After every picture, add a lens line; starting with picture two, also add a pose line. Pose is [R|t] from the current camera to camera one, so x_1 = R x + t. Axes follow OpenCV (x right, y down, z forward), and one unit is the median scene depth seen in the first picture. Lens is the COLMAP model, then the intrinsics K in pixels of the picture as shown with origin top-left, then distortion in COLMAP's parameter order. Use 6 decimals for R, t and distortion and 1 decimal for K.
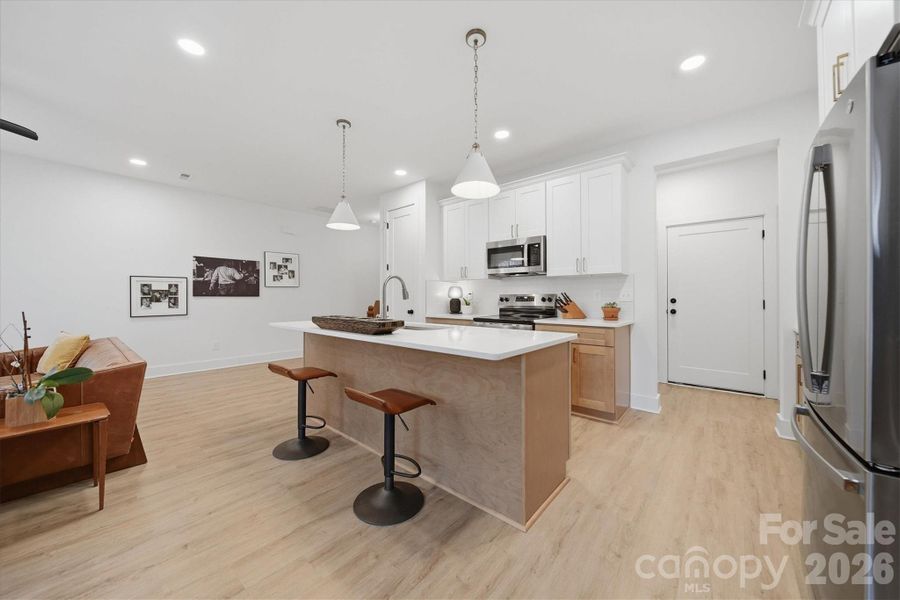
lens RADIAL K [[322.6, 0, 449.6], [0, 322.6, 295.9], [0, 0, 1]] dist [-0.001406, -0.000221]
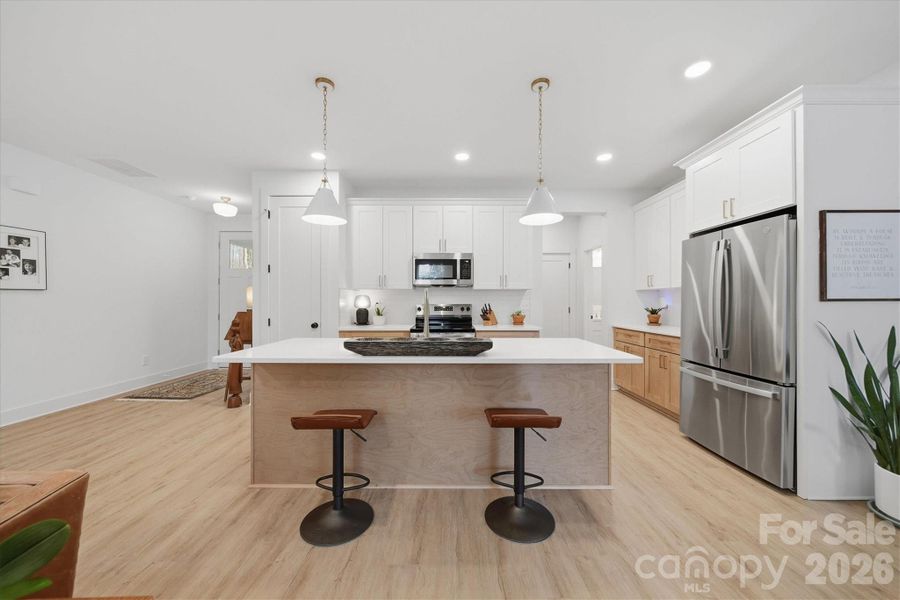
lens RADIAL K [[321.0, 0, 450.2], [0, 321.0, 301.3], [0, 0, 1]] dist [-0.000628, -0.001463]
pose [[0.757874, -0.001055, 0.652400, -0.412117], [-0.004304, 0.999969, 0.006616, -0.019832], [-0.652387, -0.007821, 0.757846, 0.156387]]
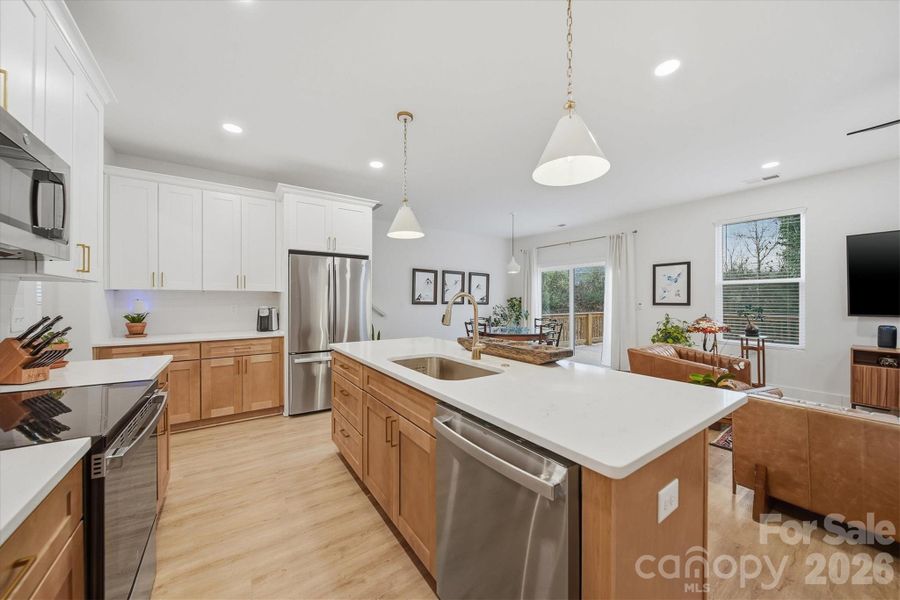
lens RADIAL K [[321.0, 0, 450.2], [0, 321.0, 301.3], [0, 0, 1]] dist [-0.000628, -0.001463]
pose [[-0.967421, -0.000956, 0.253172, -0.195021], [-0.002264, 0.999986, -0.004878, -0.023518], [-0.253164, -0.005292, -0.967409, 1.008979]]
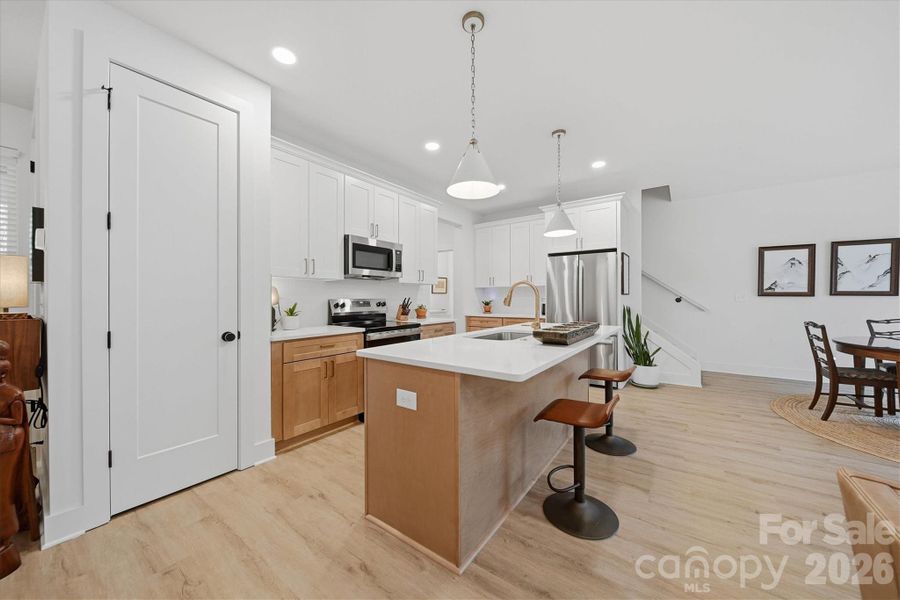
lens RADIAL K [[319.7, 0, 449.7], [0, 319.7, 297.1], [0, 0, 1]] dist [-0.004690, -0.000288]
pose [[-0.079420, 0.002273, 0.996839, -0.639129], [-0.002581, 0.999994, -0.002486, -0.008091], [-0.996838, -0.002770, -0.079413, 0.748752]]
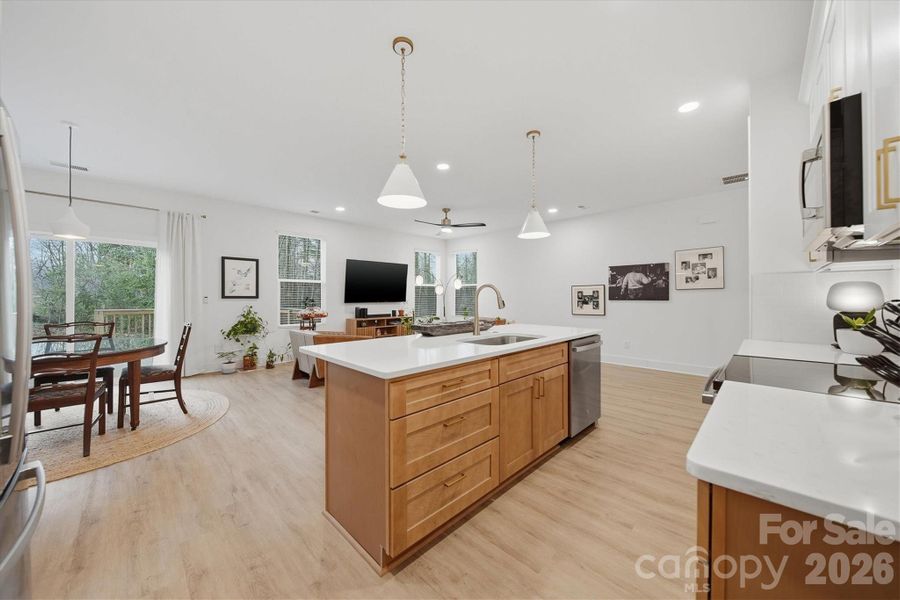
lens RADIAL K [[319.7, 0, 449.7], [0, 319.7, 297.1], [0, 0, 1]] dist [-0.004690, -0.000288]
pose [[-0.071217, -0.001138, -0.997460, 0.481575], [0.006890, 0.999975, -0.001633, -0.013729], [0.997437, -0.006988, -0.071207, 0.551971]]
